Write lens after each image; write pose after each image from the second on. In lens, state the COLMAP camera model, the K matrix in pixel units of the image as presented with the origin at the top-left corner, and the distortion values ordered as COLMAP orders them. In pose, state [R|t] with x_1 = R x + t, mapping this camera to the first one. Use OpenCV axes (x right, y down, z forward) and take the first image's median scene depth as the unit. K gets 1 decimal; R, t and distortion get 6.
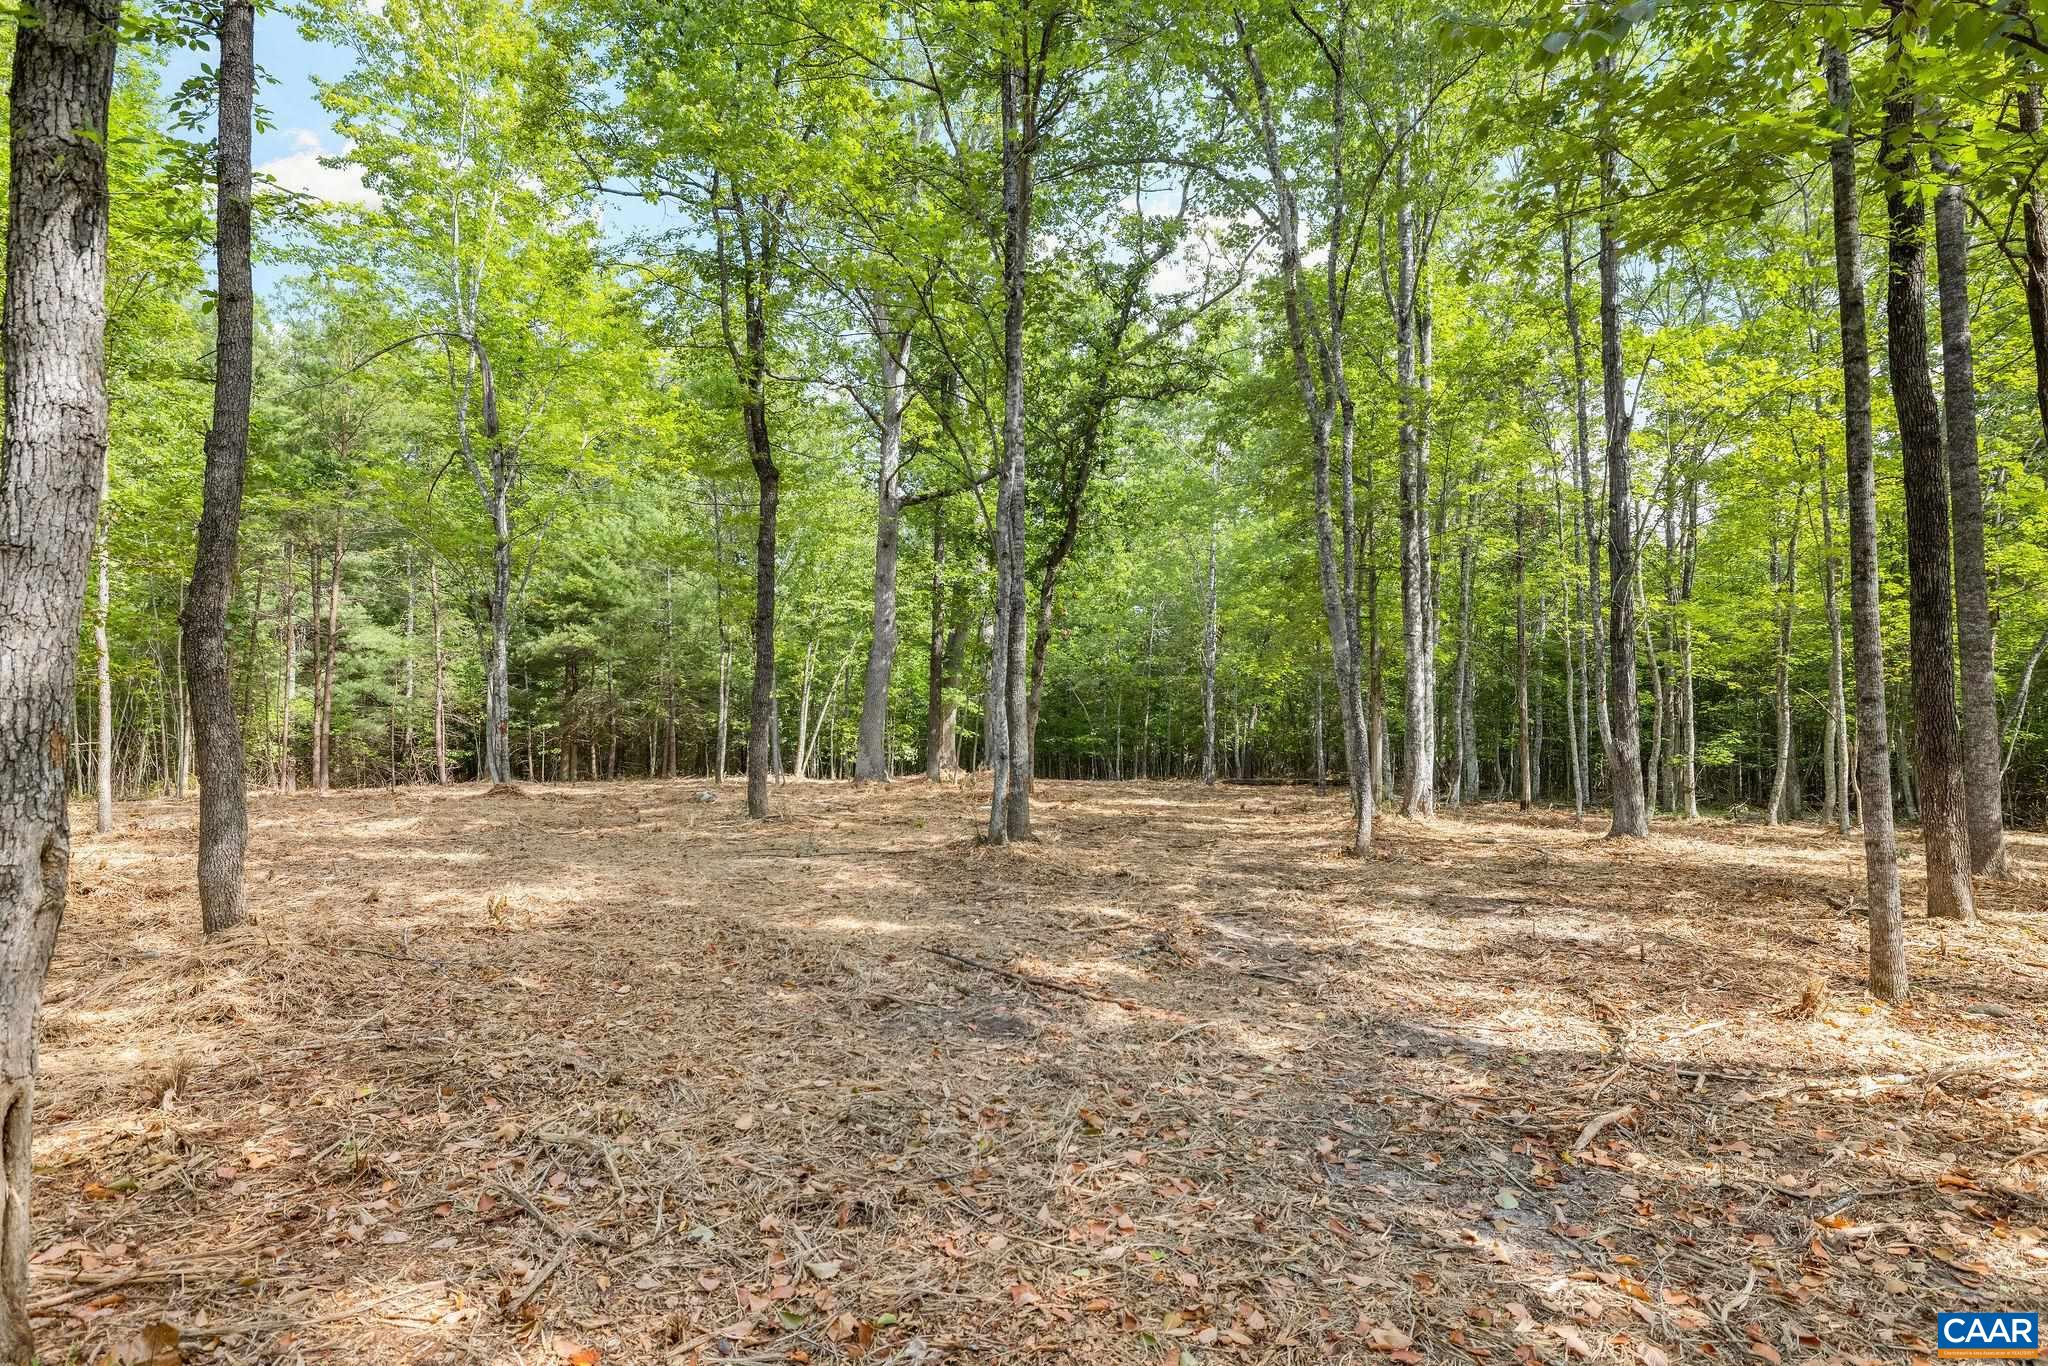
lens RADIAL K [[1173.1, 0, 1027.4], [0, 1173.1, 689.5], [0, 0, 1]] dist [0.006351, 0.000731]
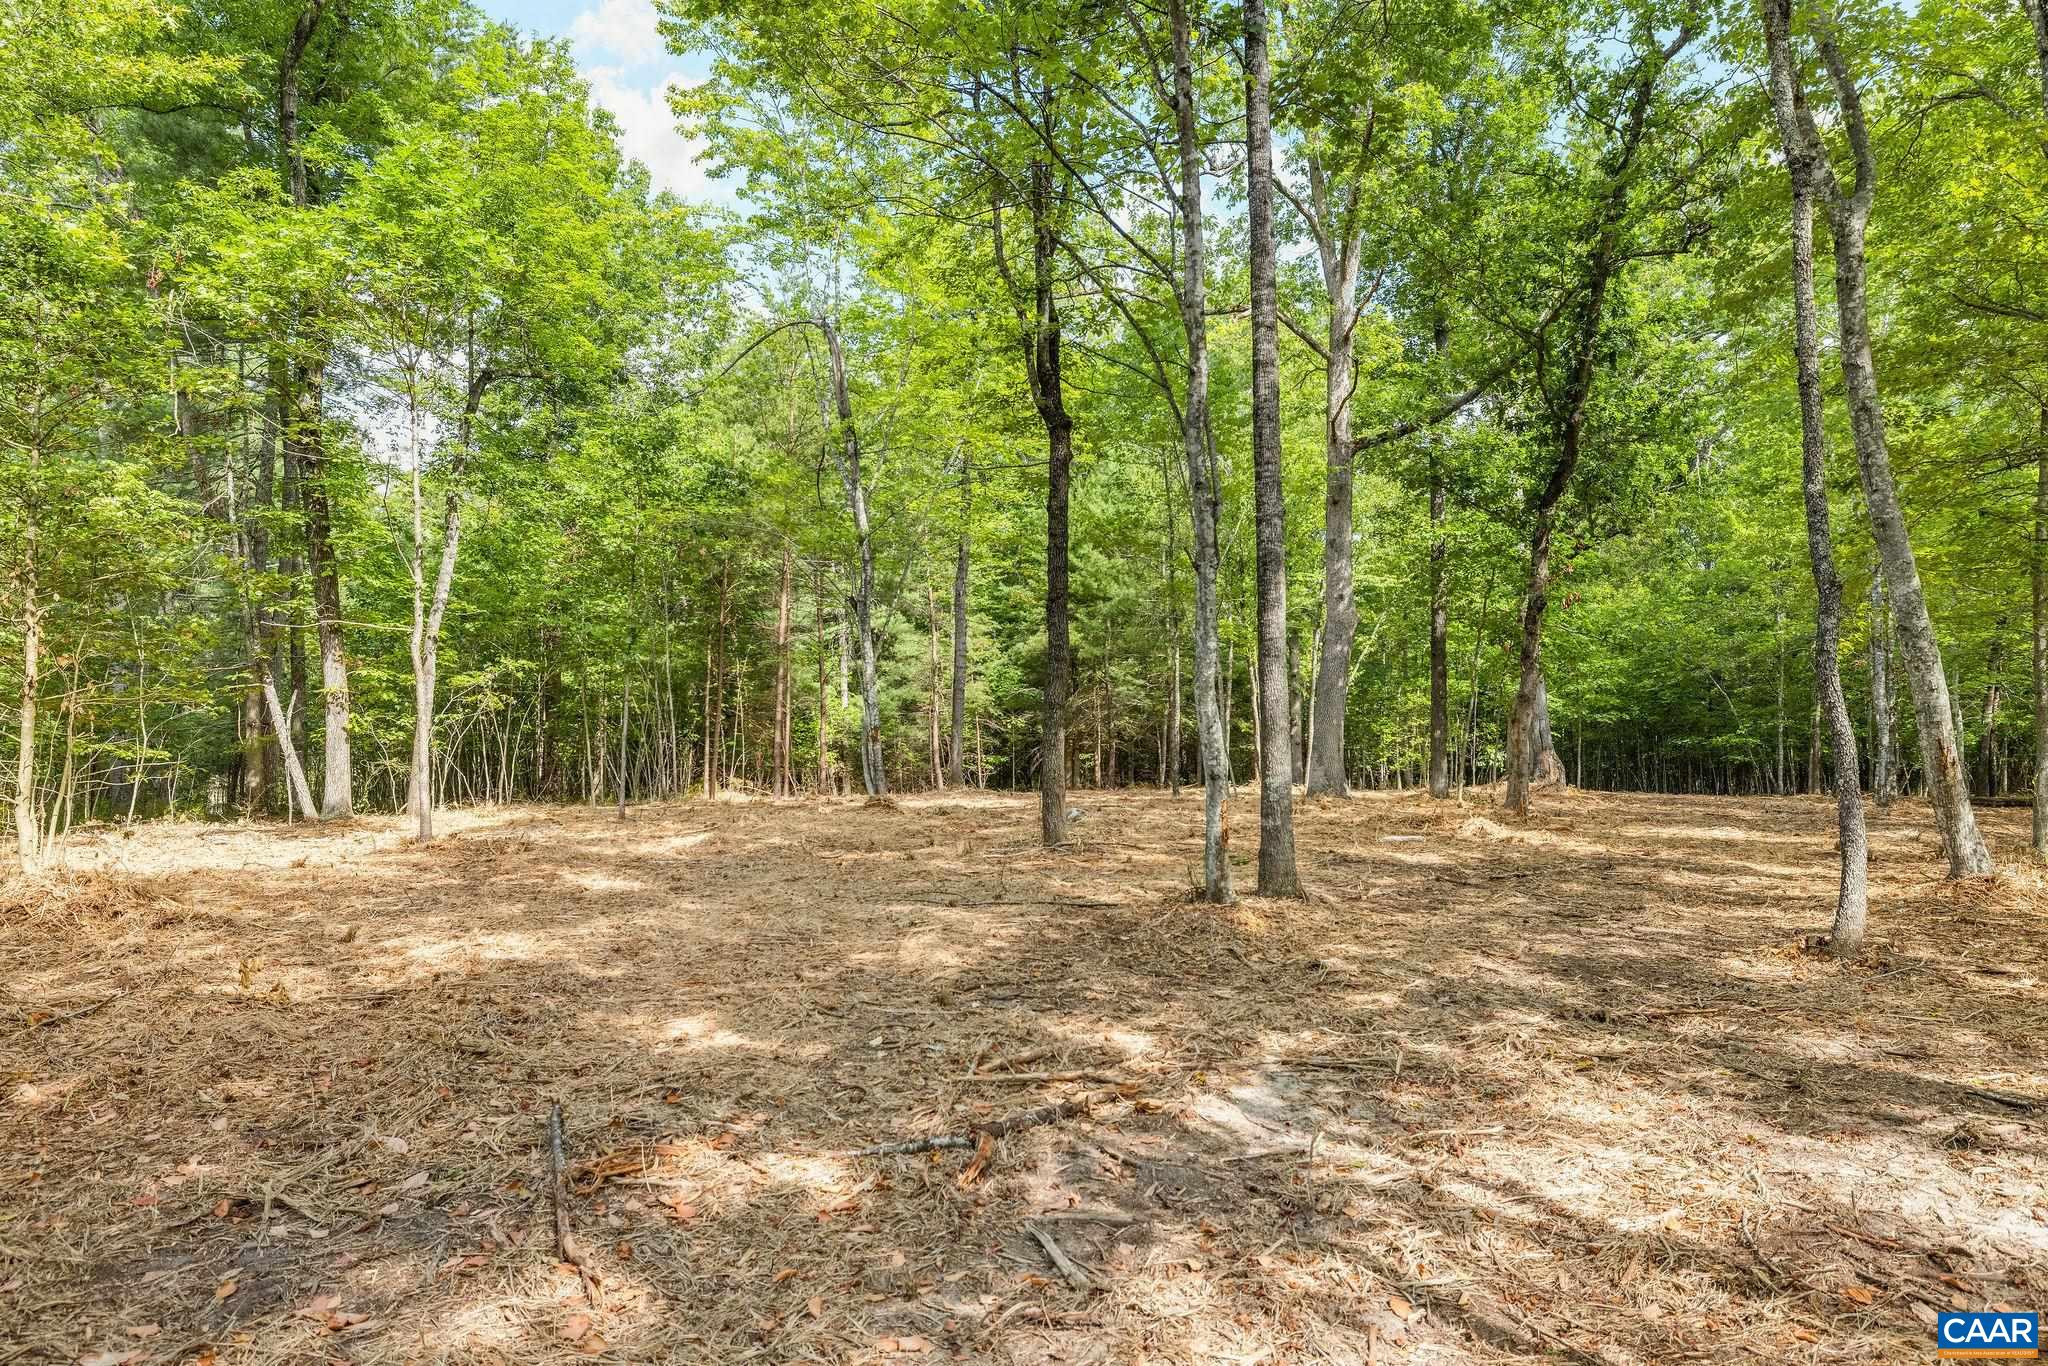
lens RADIAL K [[1273.0, 0, 1021.6], [0, 1273.0, 682.0], [0, 0, 1]] dist [-0.002429, -0.000267]
pose [[0.870938, -0.029353, -0.490516, 0.082287], [0.027838, 0.999558, -0.010388, 0.001995], [0.490604, -0.004608, 0.871370, 0.099056]]
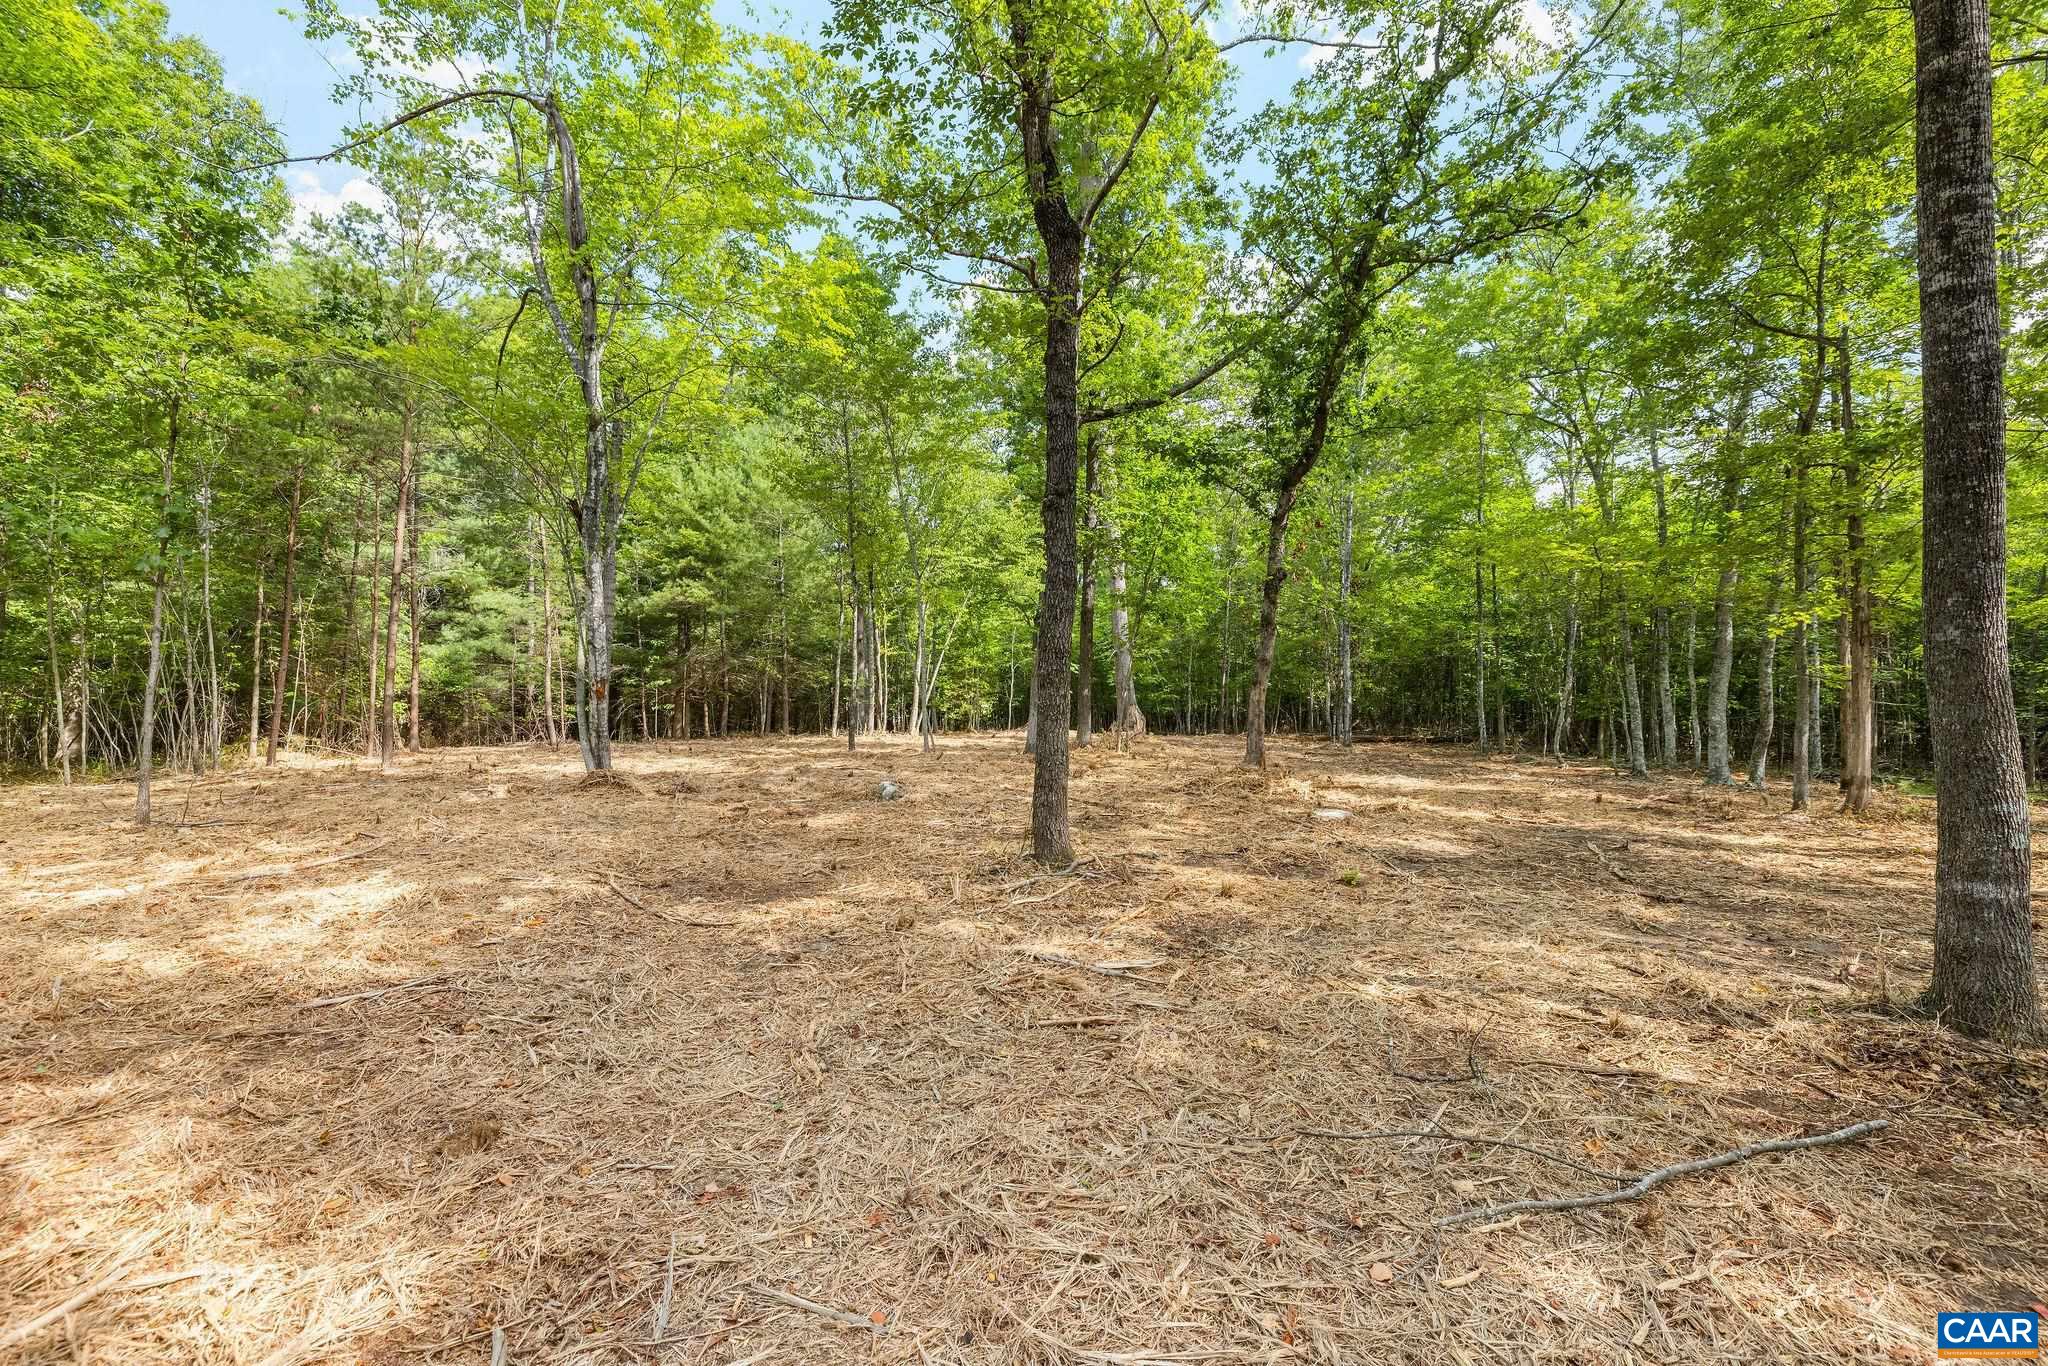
lens RADIAL K [[887.7, 0, 1021.1], [0, 887.7, 671.7], [0, 0, 1]] dist [-0.010058, -0.000364]
pose [[0.999999, 0.001438, -0.000050, -0.107890], [-0.001436, 0.999793, 0.020289, 0.005790], [0.000079, -0.020289, 0.999794, 0.261402]]
